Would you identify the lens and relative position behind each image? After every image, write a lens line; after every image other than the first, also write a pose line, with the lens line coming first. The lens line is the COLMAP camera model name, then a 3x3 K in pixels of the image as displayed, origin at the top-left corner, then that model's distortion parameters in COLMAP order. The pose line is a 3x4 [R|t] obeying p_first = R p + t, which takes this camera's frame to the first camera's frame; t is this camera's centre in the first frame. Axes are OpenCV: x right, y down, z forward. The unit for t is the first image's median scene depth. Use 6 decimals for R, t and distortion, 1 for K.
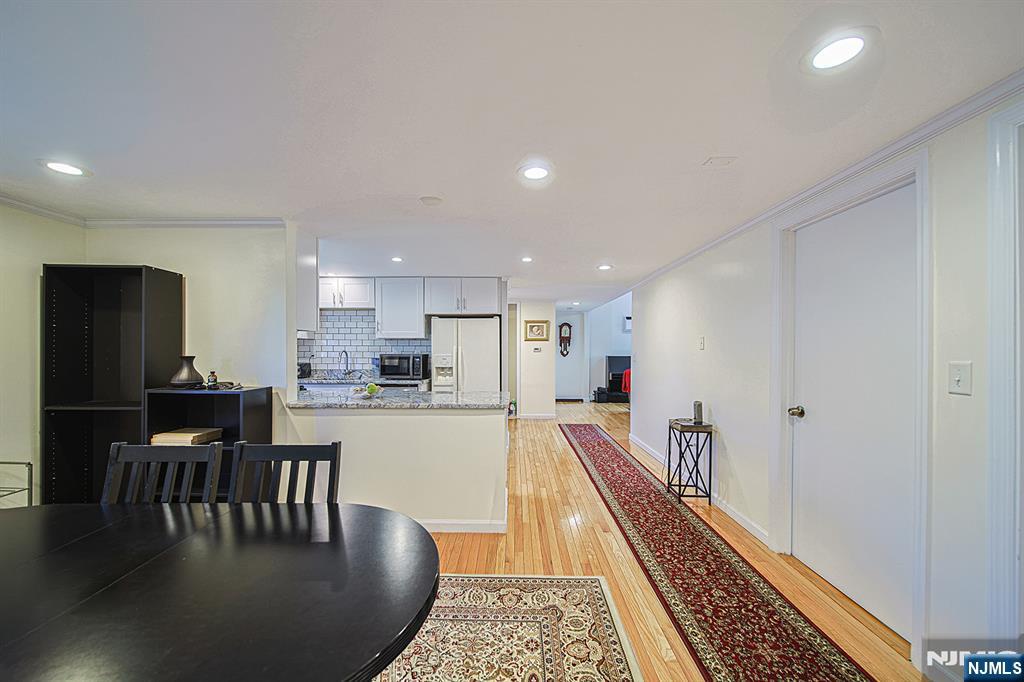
lens RADIAL K [[381.3, 0, 508.4], [0, 381.3, 353.8], [0, 0, 1]] dist [0.000762, -0.000008]
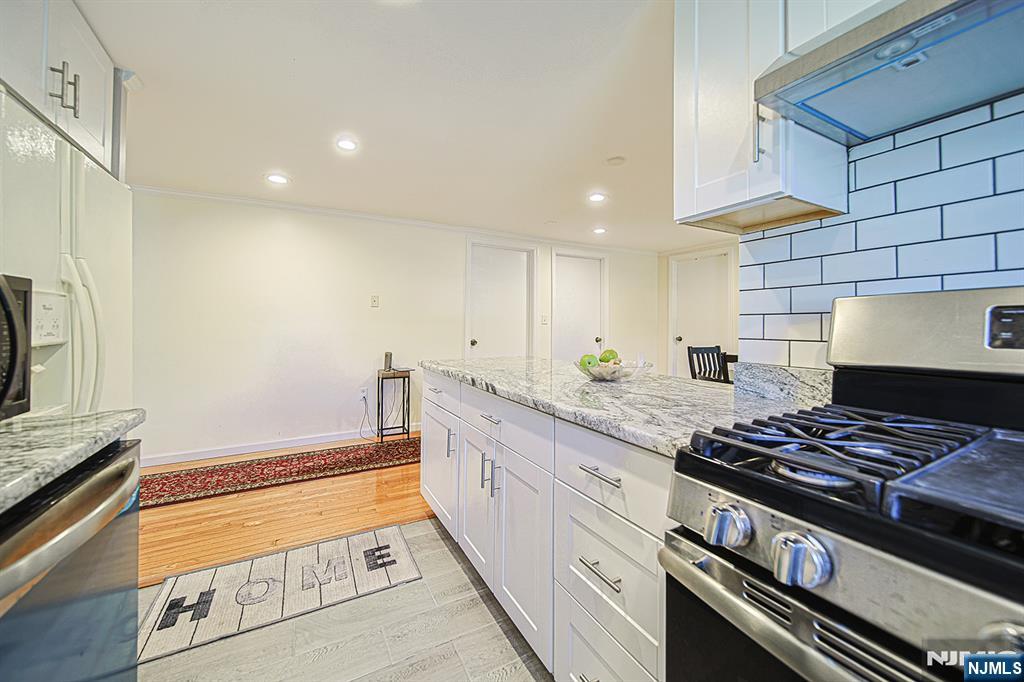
lens RADIAL K [[385.3, 0, 517.5], [0, 385.3, 319.5], [0, 0, 1]] dist [-0.000217, -0.000070]
pose [[-0.501544, 0.003239, 0.865126, -0.626705], [0.004108, 0.999991, -0.001363, 0.027646], [-0.865122, 0.002871, -0.501553, 1.114600]]
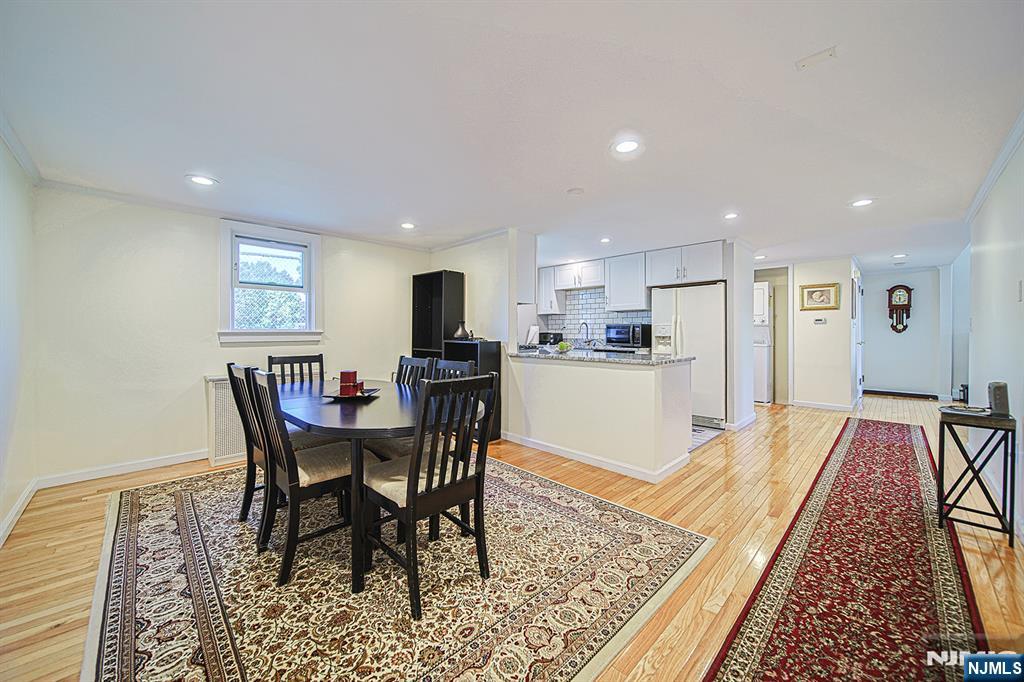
lens RADIAL K [[378.5, 0, 510.2], [0, 378.5, 332.6], [0, 0, 1]] dist [0.000289, -0.000074]
pose [[0.712647, -0.002089, -0.701520, 0.321919], [-0.006953, 0.999925, -0.010041, 0.048652], [0.701489, 0.012033, 0.712579, -0.020379]]
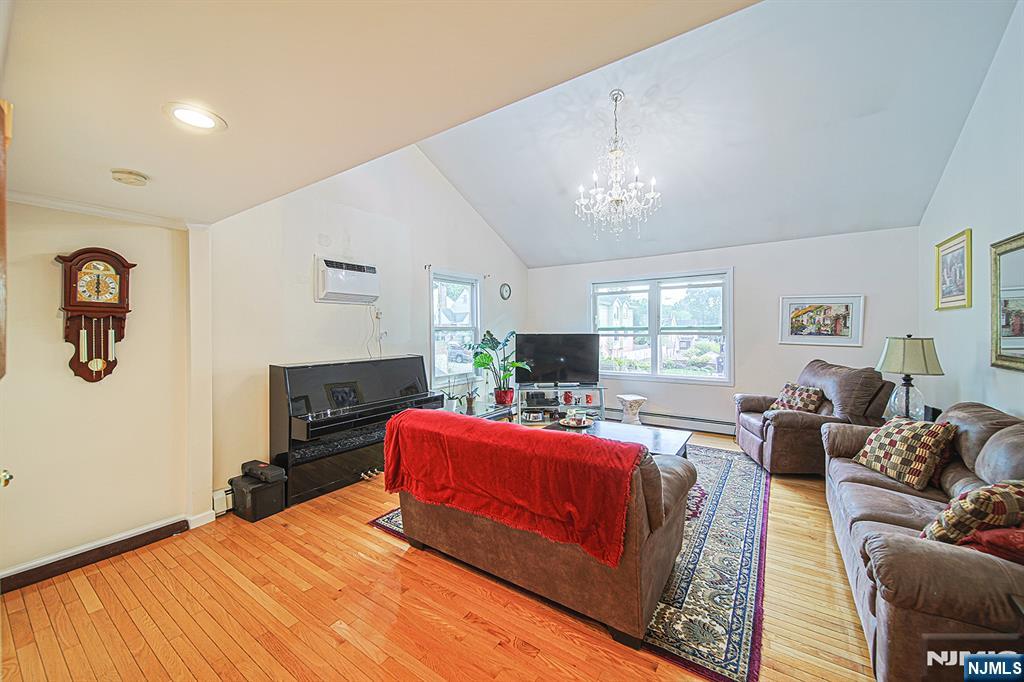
lens RADIAL K [[388.9, 0, 508.5], [0, 388.9, 330.0], [0, 0, 1]] dist [0.000475, -0.000284]
pose [[0.555438, -0.008799, 0.831511, 0.217742], [0.020337, 0.999789, -0.003005, -0.052940], [-0.831309, 0.018580, 0.555500, 1.599140]]
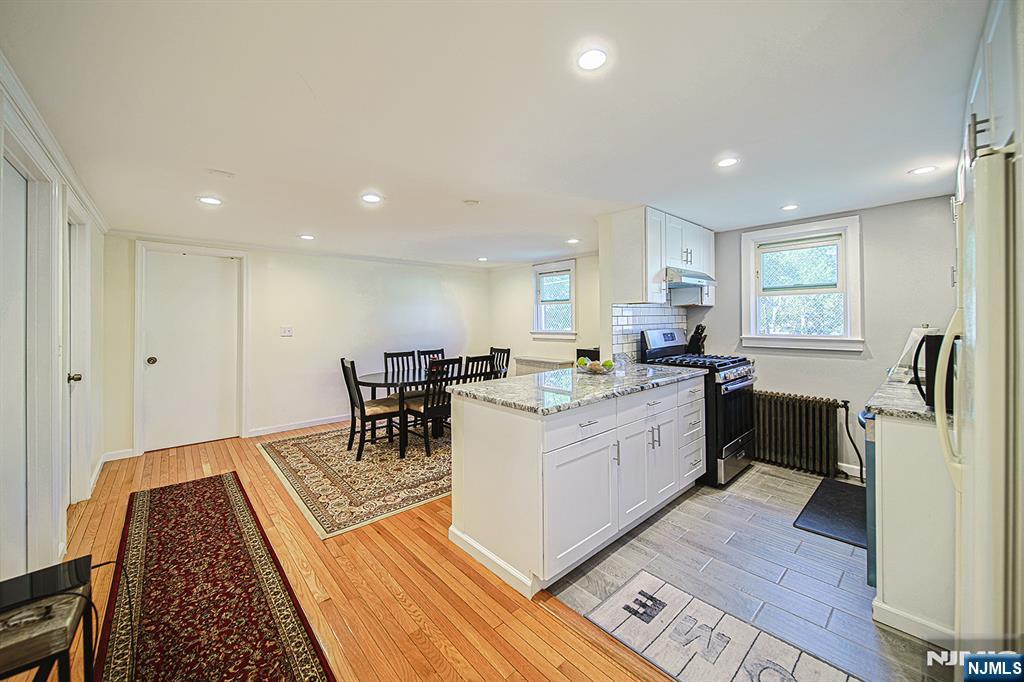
lens RADIAL K [[384.6, 0, 502.9], [0, 384.6, 318.5], [0, 0, 1]] dist [-0.000740, -0.000263]
pose [[-0.739327, -0.000259, -0.673346, 0.351984], [-0.001903, 0.999997, 0.001704, -0.015699], [0.673343, 0.002541, -0.739325, 1.249937]]
